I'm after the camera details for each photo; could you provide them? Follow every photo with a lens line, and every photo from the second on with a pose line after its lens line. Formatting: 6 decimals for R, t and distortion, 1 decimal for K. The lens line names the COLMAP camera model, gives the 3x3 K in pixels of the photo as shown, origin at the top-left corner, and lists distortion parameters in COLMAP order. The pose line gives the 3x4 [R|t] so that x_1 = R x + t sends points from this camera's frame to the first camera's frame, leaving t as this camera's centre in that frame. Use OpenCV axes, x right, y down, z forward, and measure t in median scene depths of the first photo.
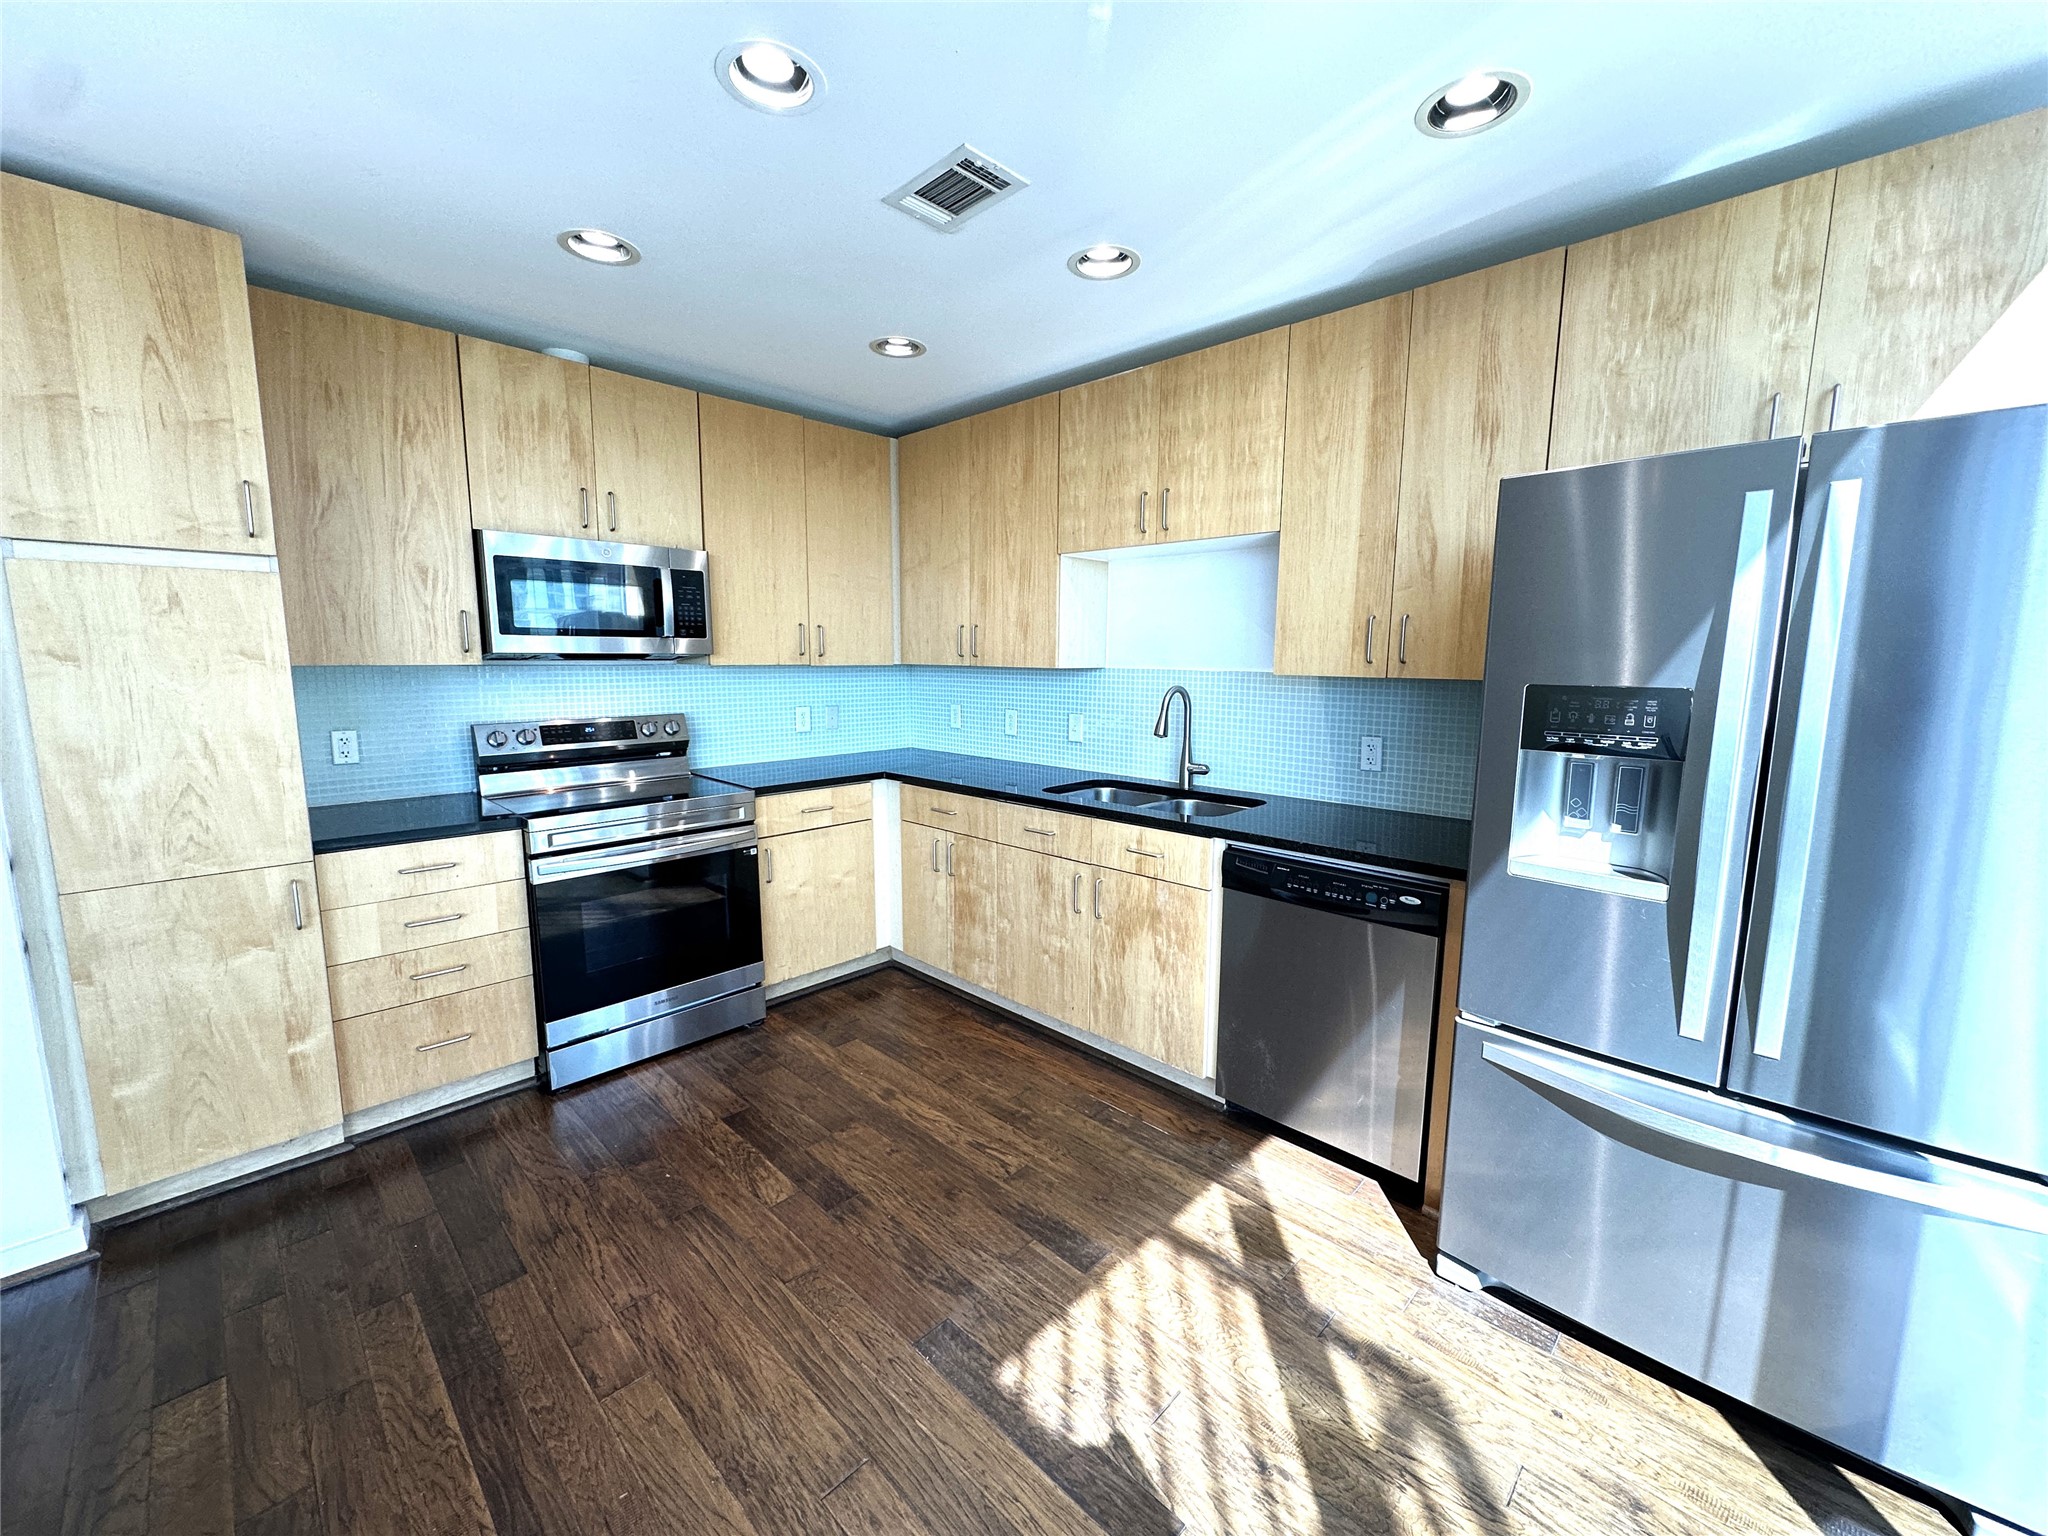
lens RADIAL K [[812.1, 0, 1027.9], [0, 812.1, 764.5], [0, 0, 1]] dist [-0.003074, 0.000173]
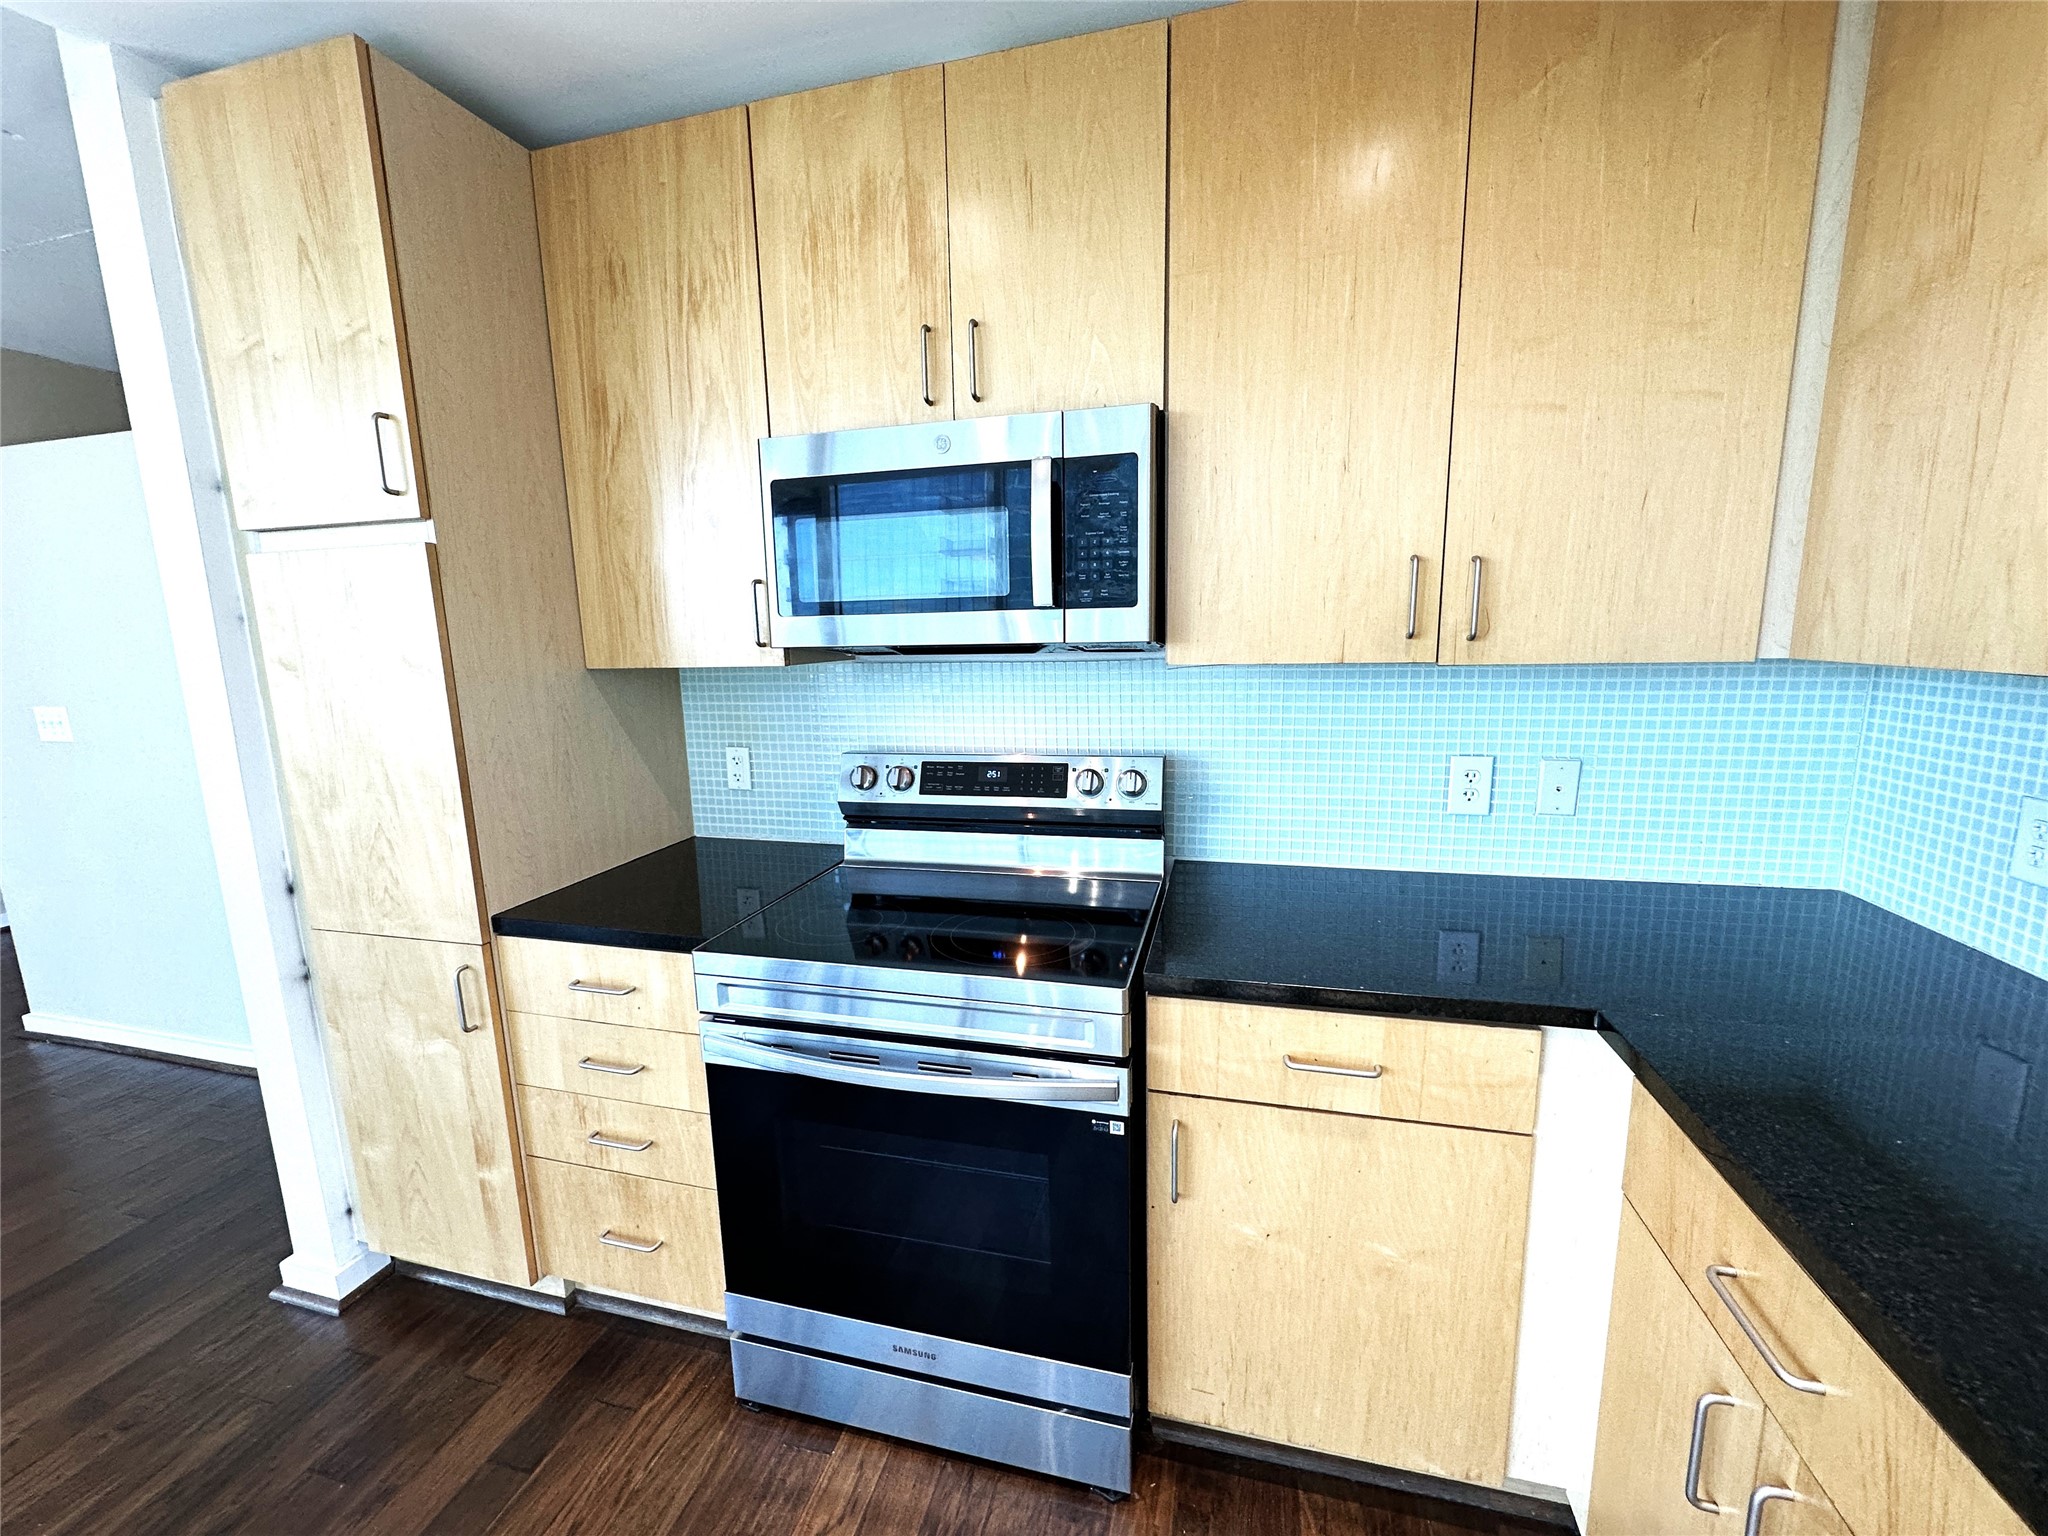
lens RADIAL K [[812.1, 0, 1021.5], [0, 812.1, 764.7], [0, 0, 1]] dist [-0.003074, 0.000173]
pose [[0.487782, 0.127020, -0.863675, -0.038396], [-0.092846, 0.991295, 0.093352, -0.130340], [0.868014, 0.034654, 0.495329, 0.902048]]
